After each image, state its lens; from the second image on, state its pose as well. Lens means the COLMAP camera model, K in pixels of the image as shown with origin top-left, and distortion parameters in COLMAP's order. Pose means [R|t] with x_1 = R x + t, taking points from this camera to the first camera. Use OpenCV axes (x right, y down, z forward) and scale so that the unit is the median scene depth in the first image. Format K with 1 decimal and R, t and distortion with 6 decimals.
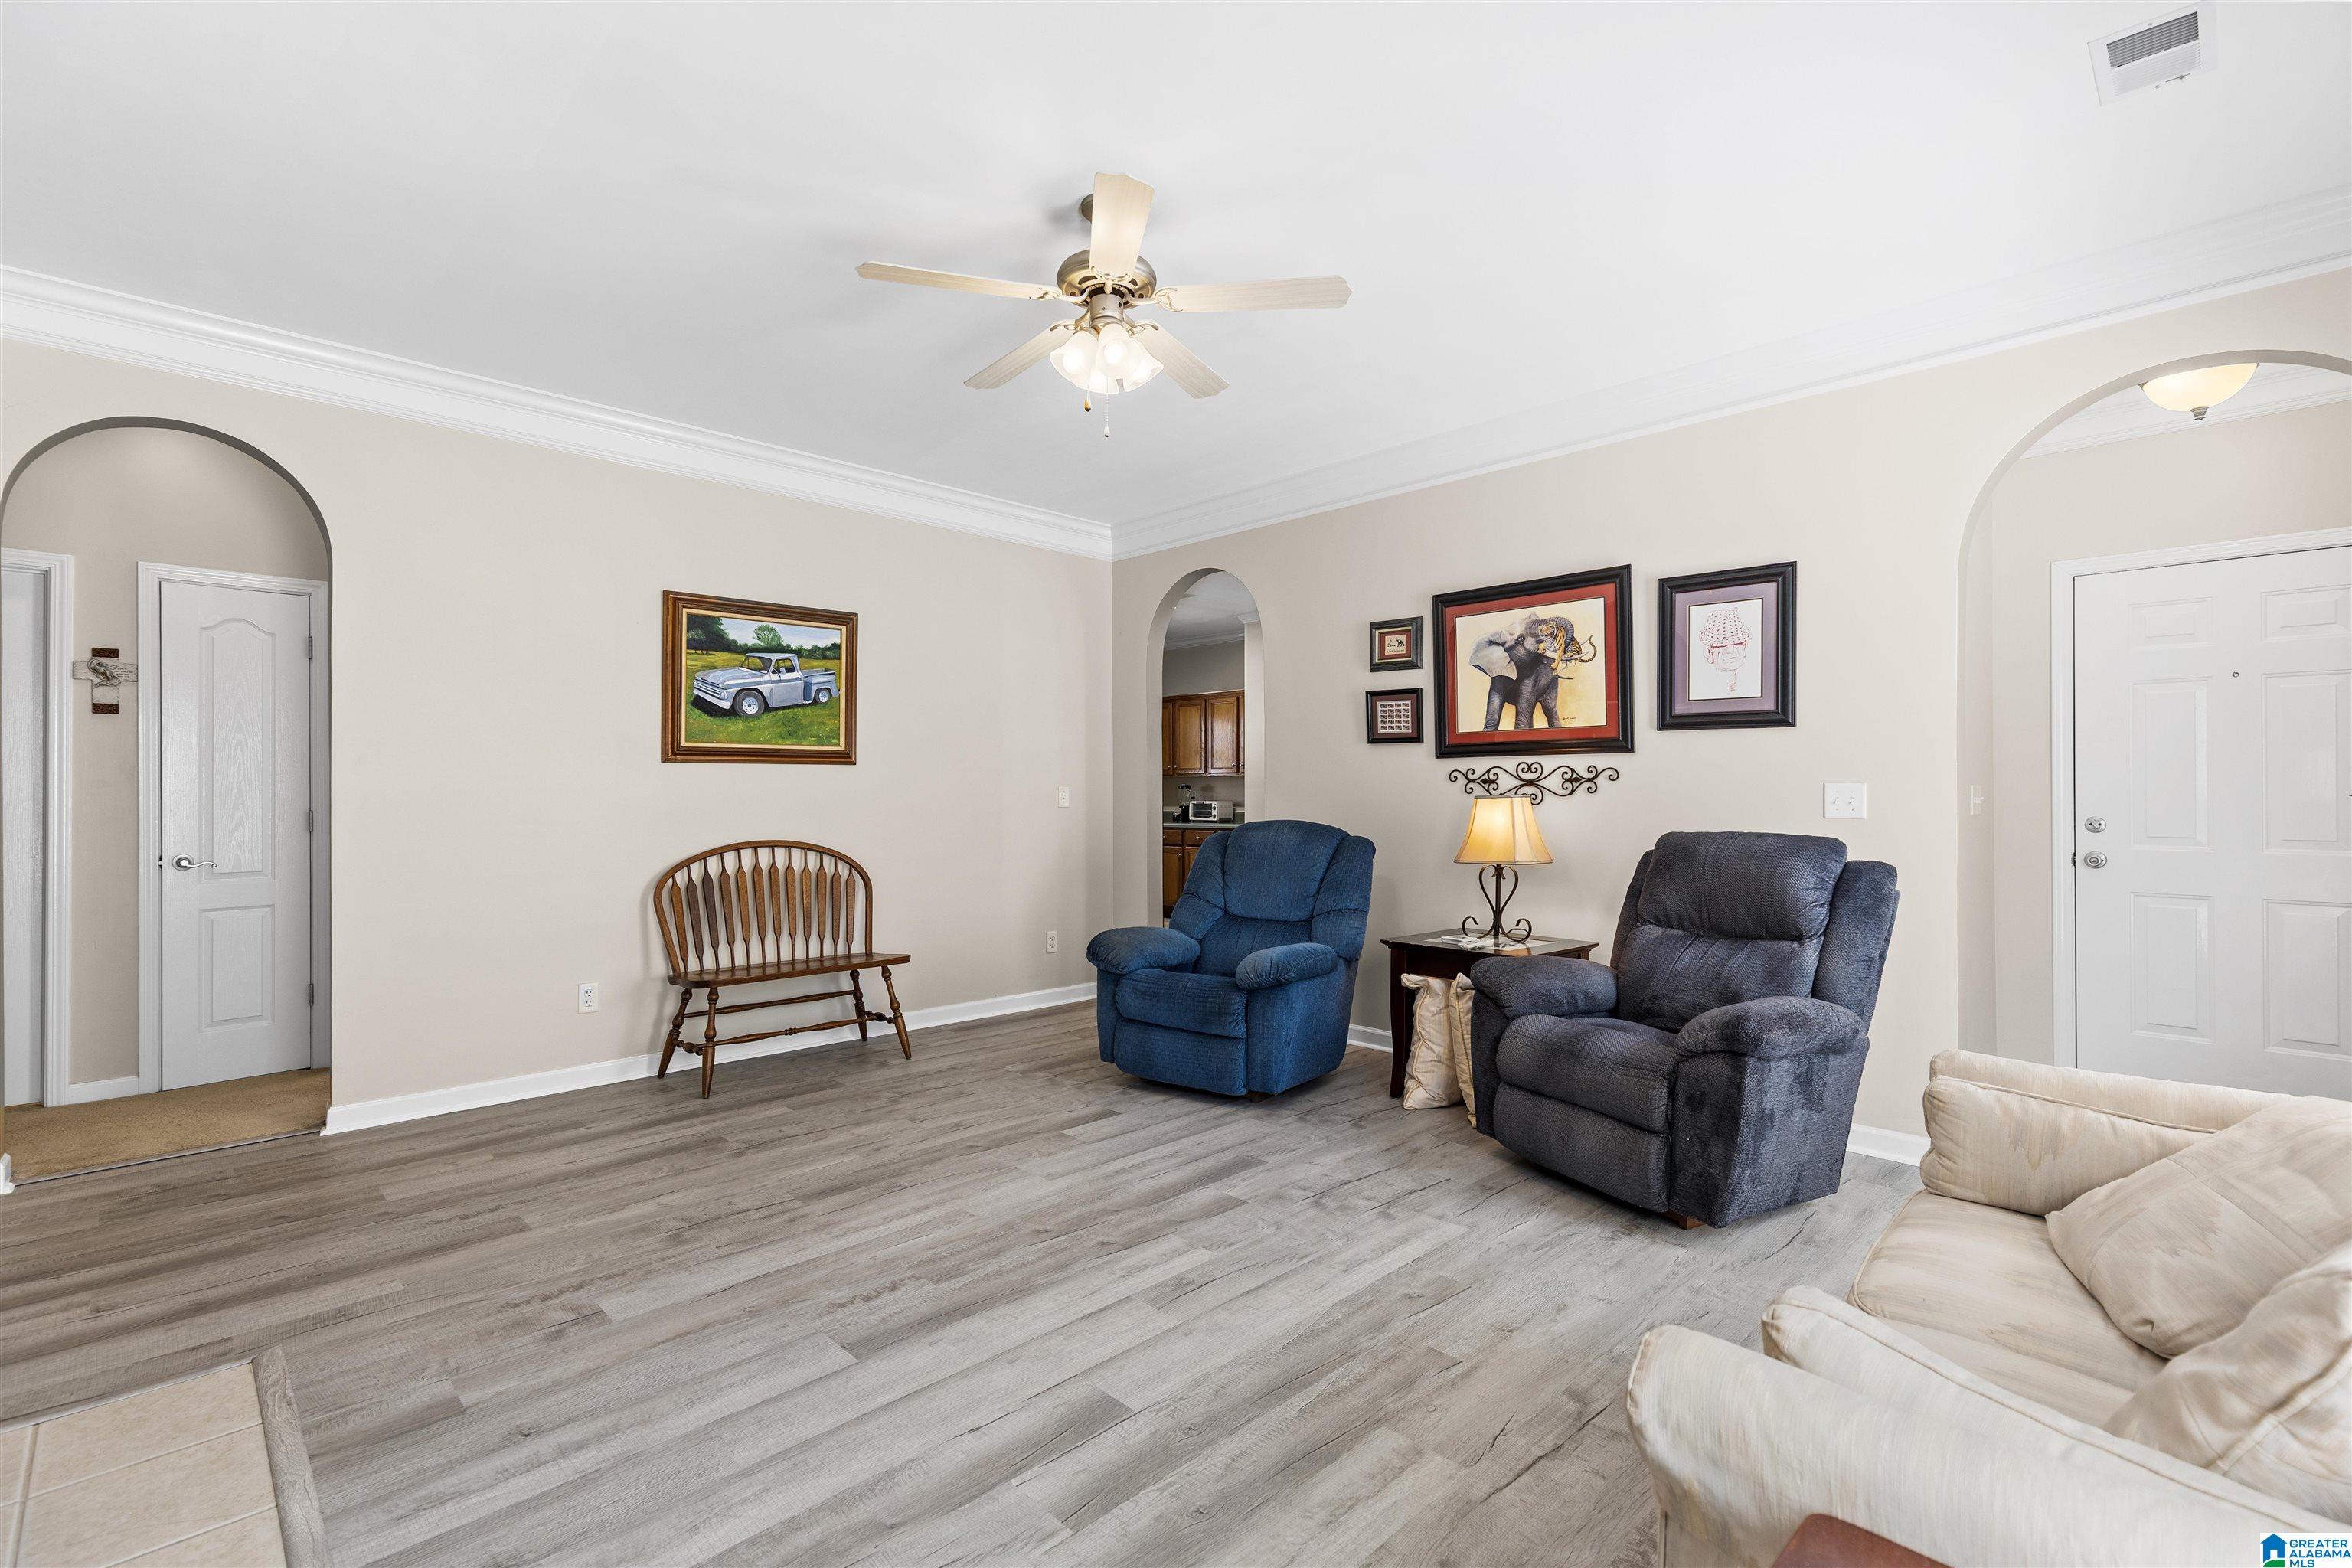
lens RADIAL K [[1070.5, 0, 1183.6], [0, 1070.5, 784.0], [0, 0, 1]] dist [0.011578, -0.002521]
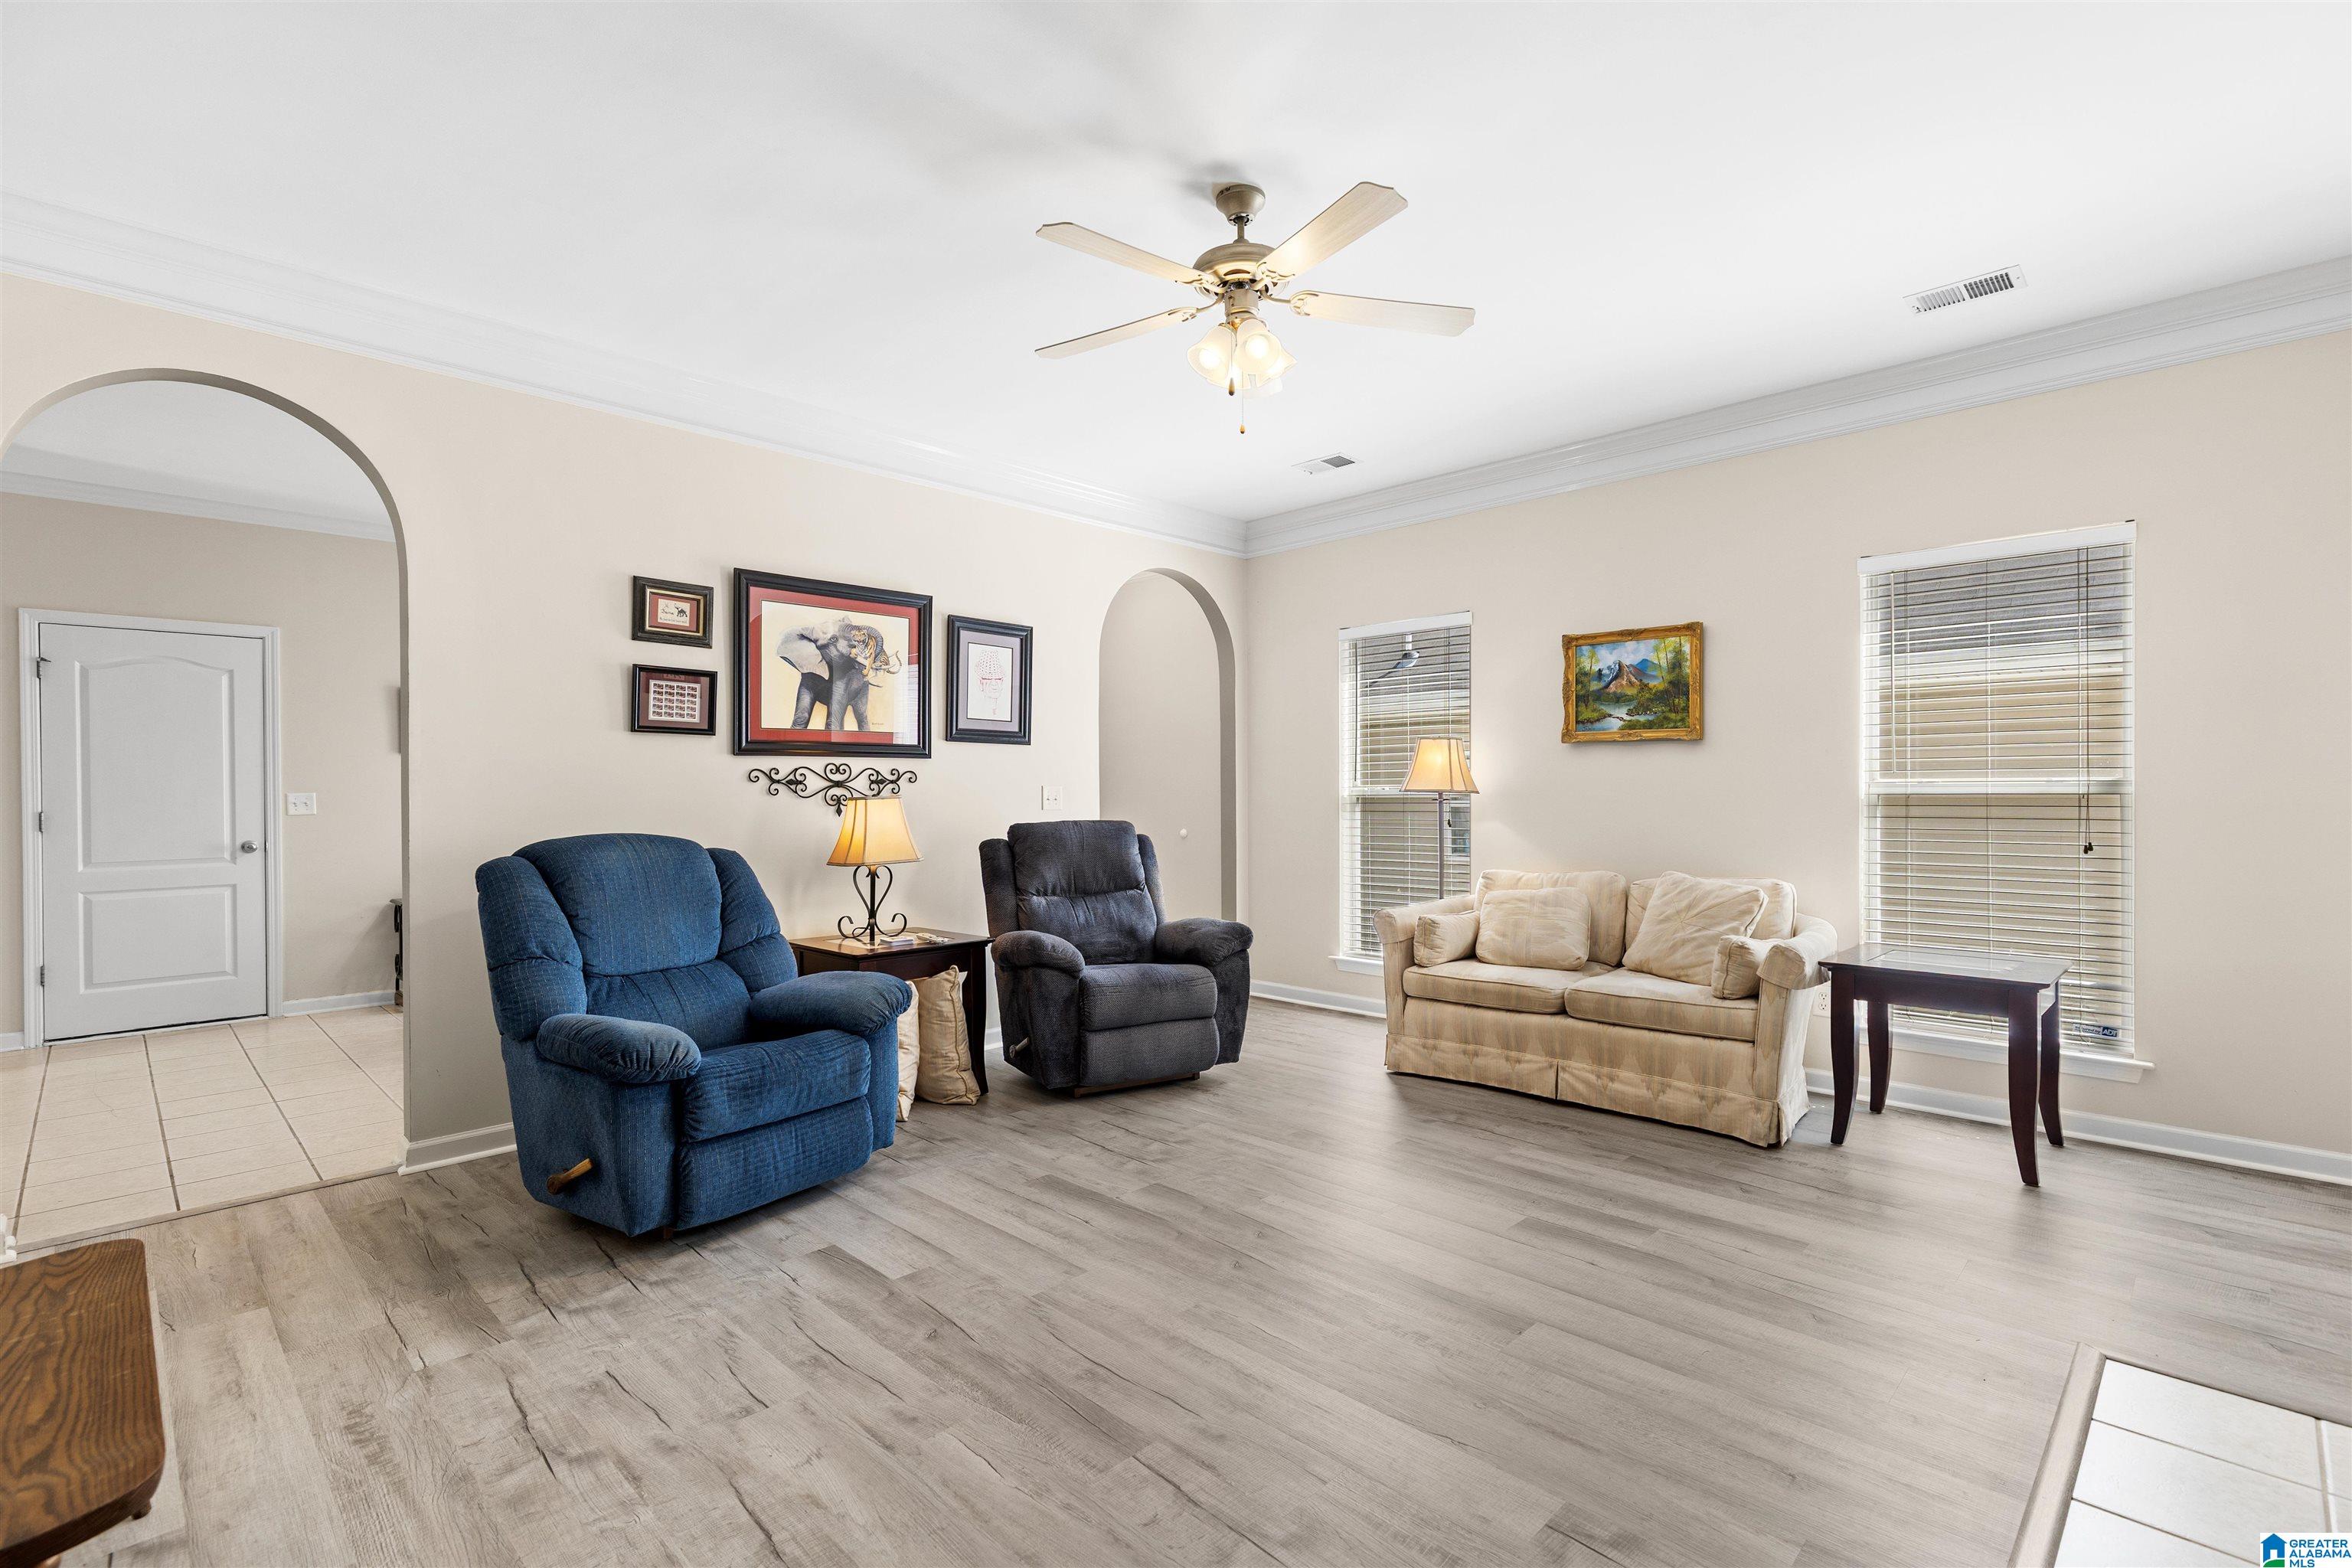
lens RADIAL K [[1070.5, 0, 1182.7], [0, 1070.5, 791.7], [0, 0, 1]] dist [0.011578, -0.002521]
pose [[-0.022831, 0.000277, 0.999739, -0.707598], [-0.001317, 0.999999, -0.000307, 0.006217], [-0.999738, -0.001324, -0.022831, 0.716042]]
